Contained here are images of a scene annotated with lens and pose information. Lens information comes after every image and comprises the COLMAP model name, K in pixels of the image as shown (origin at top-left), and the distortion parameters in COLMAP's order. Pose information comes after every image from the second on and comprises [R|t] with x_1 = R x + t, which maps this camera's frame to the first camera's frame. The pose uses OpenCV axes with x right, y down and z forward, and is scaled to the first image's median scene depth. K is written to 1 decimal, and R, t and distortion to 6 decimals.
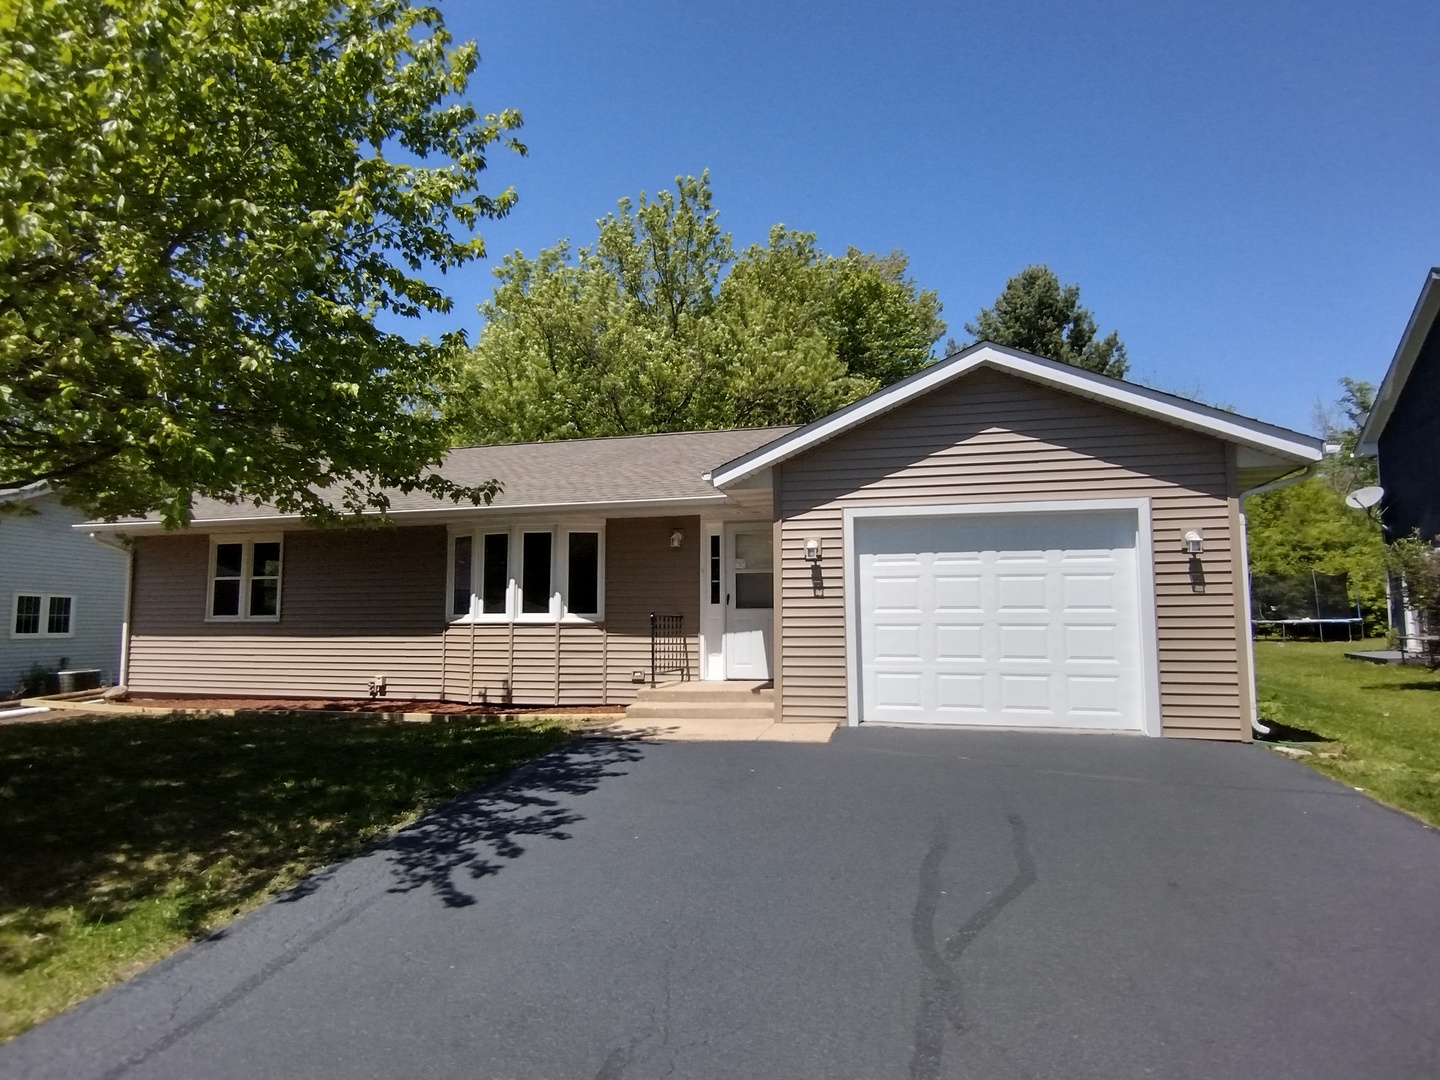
lens RADIAL K [[819.5, 0, 709.3], [0, 819.5, 553.0], [0, 0, 1]] dist [-0.001753, -0.000777]
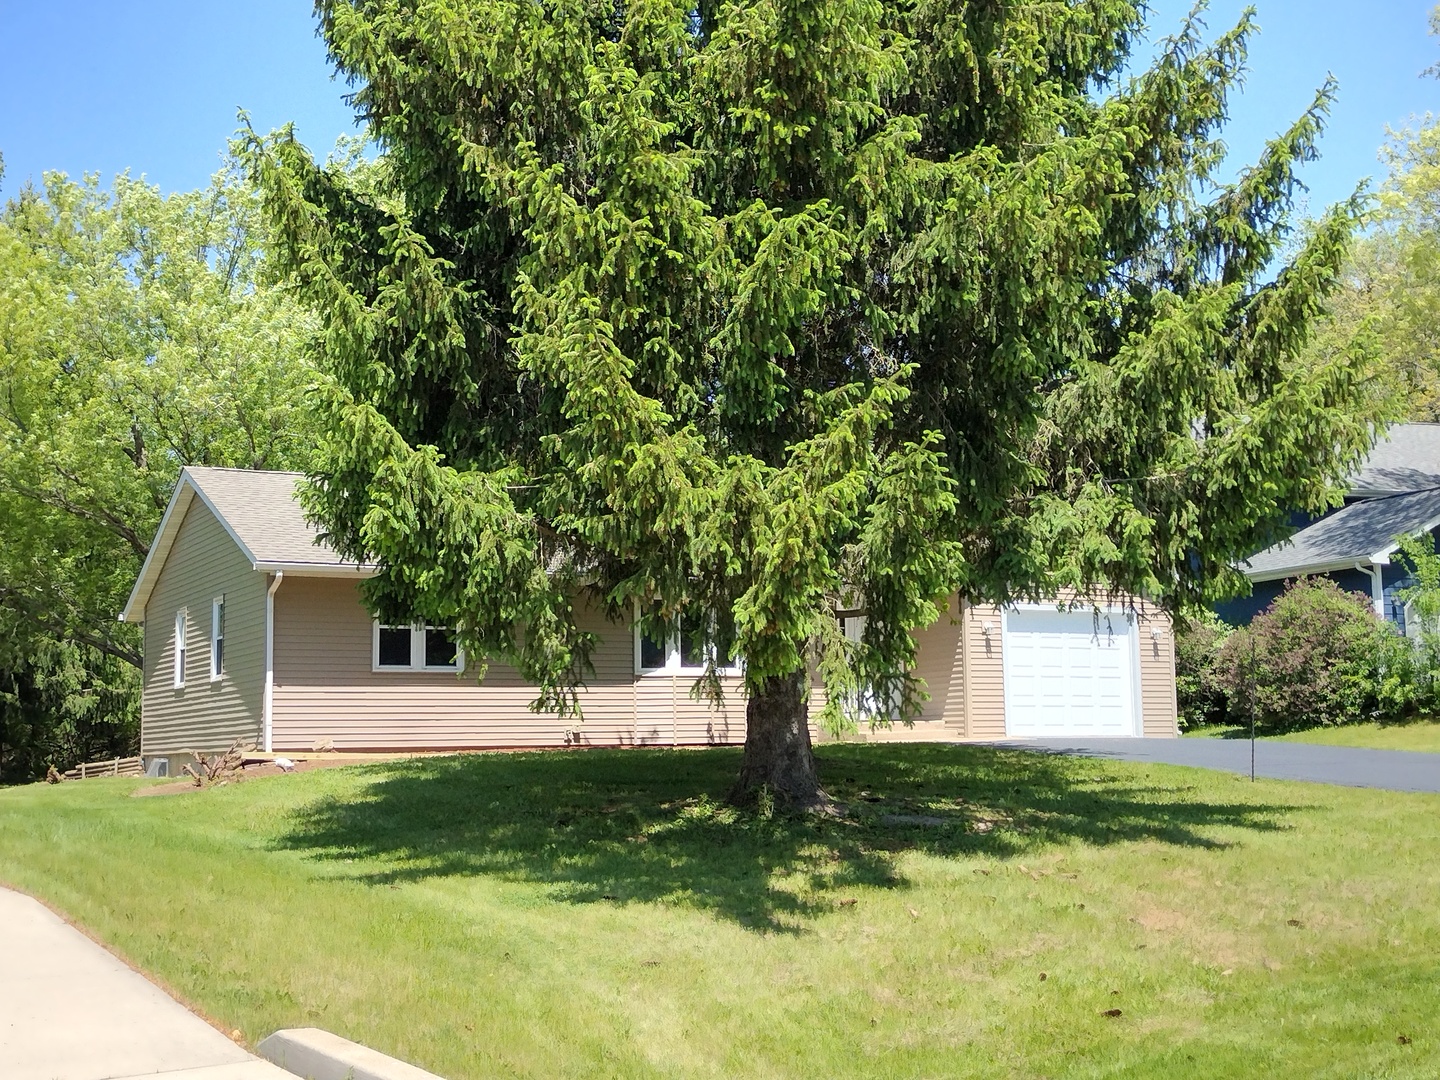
lens RADIAL K [[1922.2, 0, 720.0], [0, 1922.2, 540.0], [0, 0, 1]] dist [0.077626, 0.028026]
pose [[0.729564, 0.065339, 0.680784, -2.139012], [-0.050013, 0.997858, -0.042175, 0.007024], [-0.682081, -0.003279, 0.731269, -1.040617]]
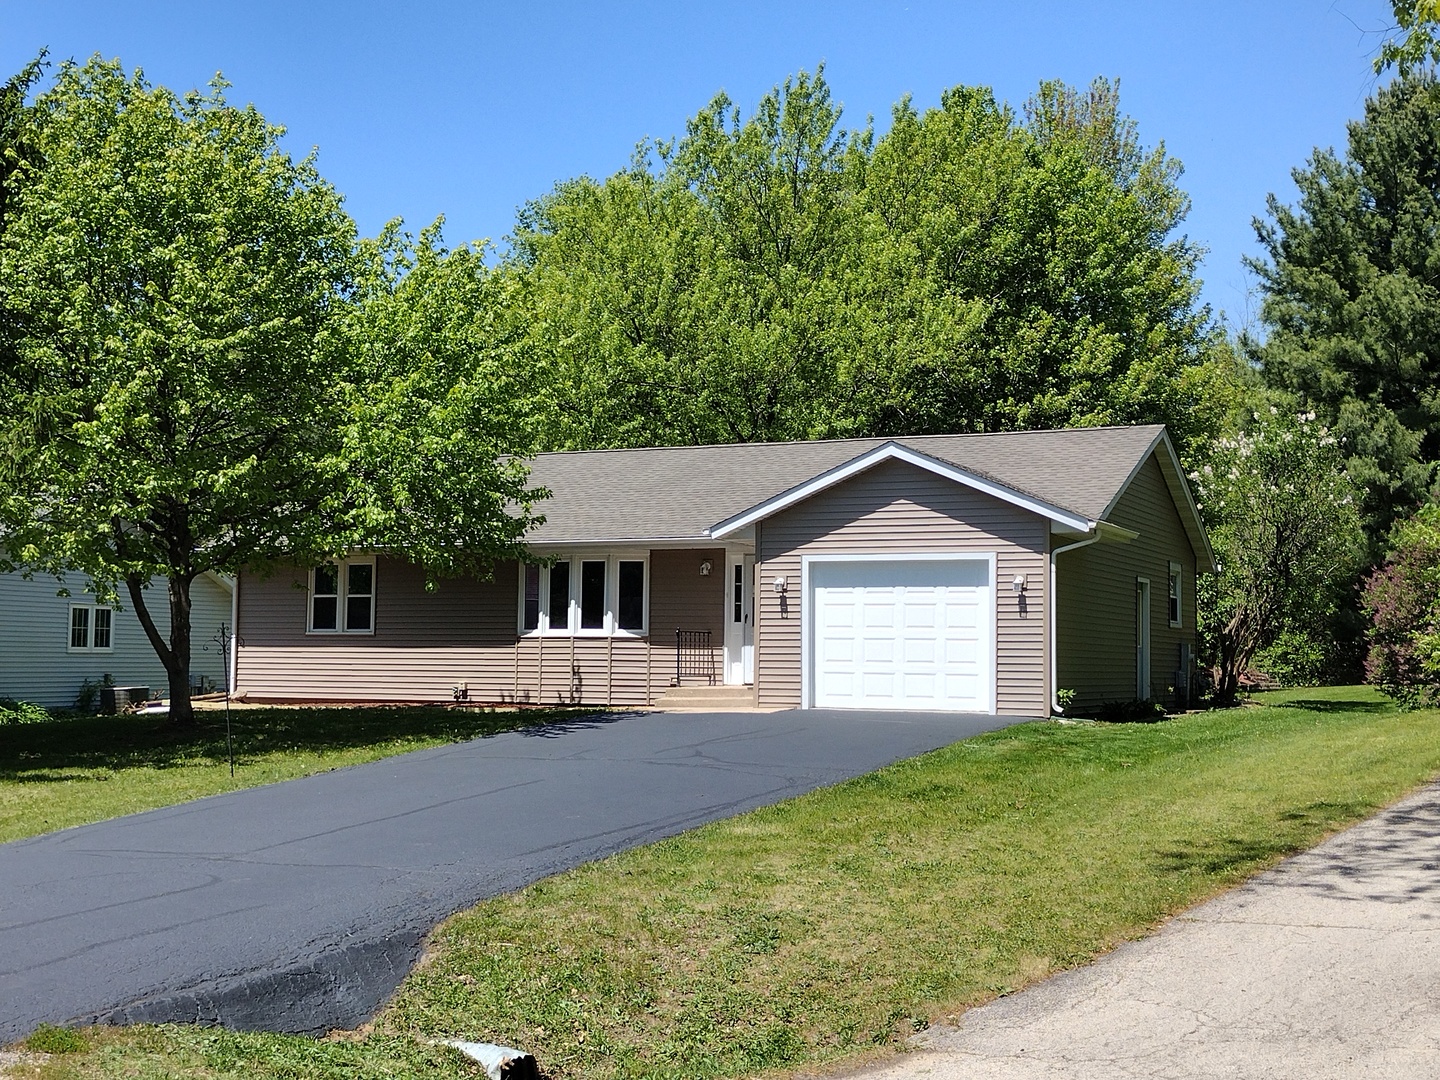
lens RADIAL K [[1922.2, 0, 720.0], [0, 1922.2, 540.0], [0, 0, 1]] dist [0.077626, 0.028026]
pose [[0.986050, 0.001173, -0.166444, 0.440749], [0.002499, 0.999758, 0.021848, -0.117273], [0.166429, -0.021959, 0.985809, -1.740003]]
